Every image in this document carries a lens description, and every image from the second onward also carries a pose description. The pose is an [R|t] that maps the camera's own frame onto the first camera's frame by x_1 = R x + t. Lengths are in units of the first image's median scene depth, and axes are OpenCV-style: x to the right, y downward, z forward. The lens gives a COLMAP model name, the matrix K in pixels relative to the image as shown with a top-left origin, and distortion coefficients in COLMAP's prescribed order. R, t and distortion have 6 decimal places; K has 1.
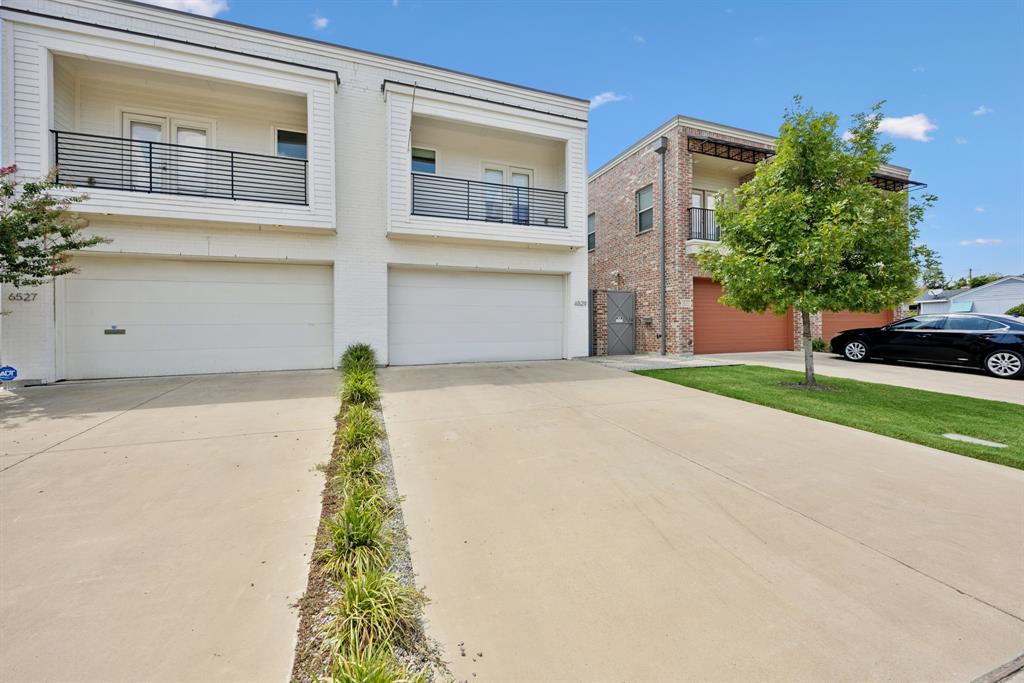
lens RADIAL K [[398.7, 0, 513.7], [0, 398.7, 318.4], [0, 0, 1]] dist [0.000546, 0.000135]
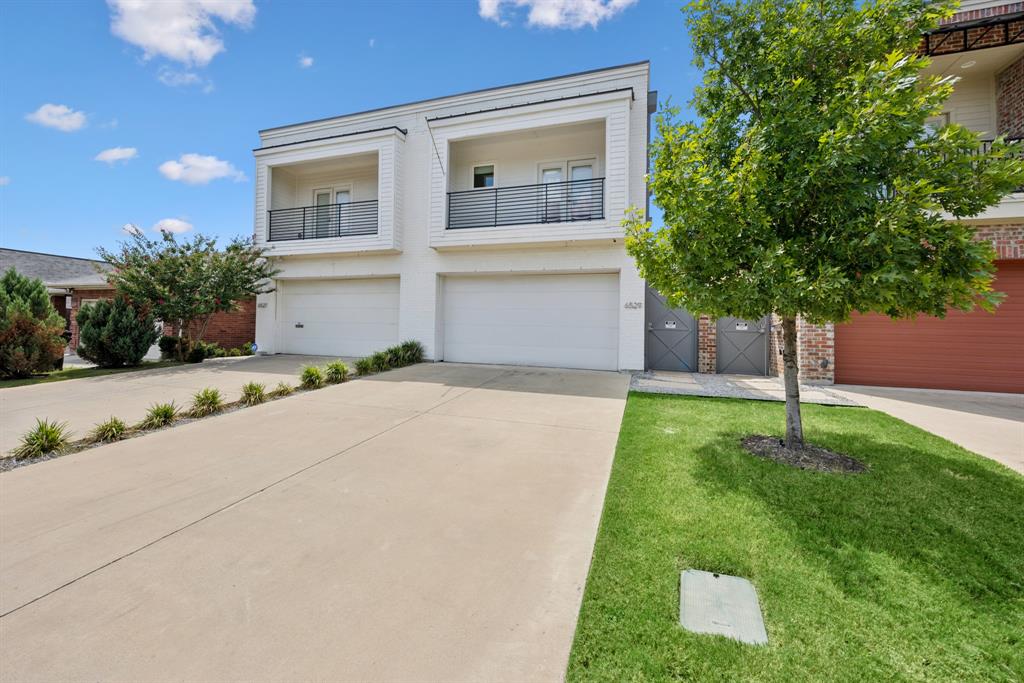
lens RADIAL K [[400.9, 0, 514.2], [0, 400.9, 312.1], [0, 0, 1]] dist [-0.001297, -0.000052]
pose [[0.776609, -0.000518, -0.629983, 0.546852], [-0.015752, 0.999671, -0.020240, -0.003372], [0.629786, 0.025642, 0.776345, 0.214373]]
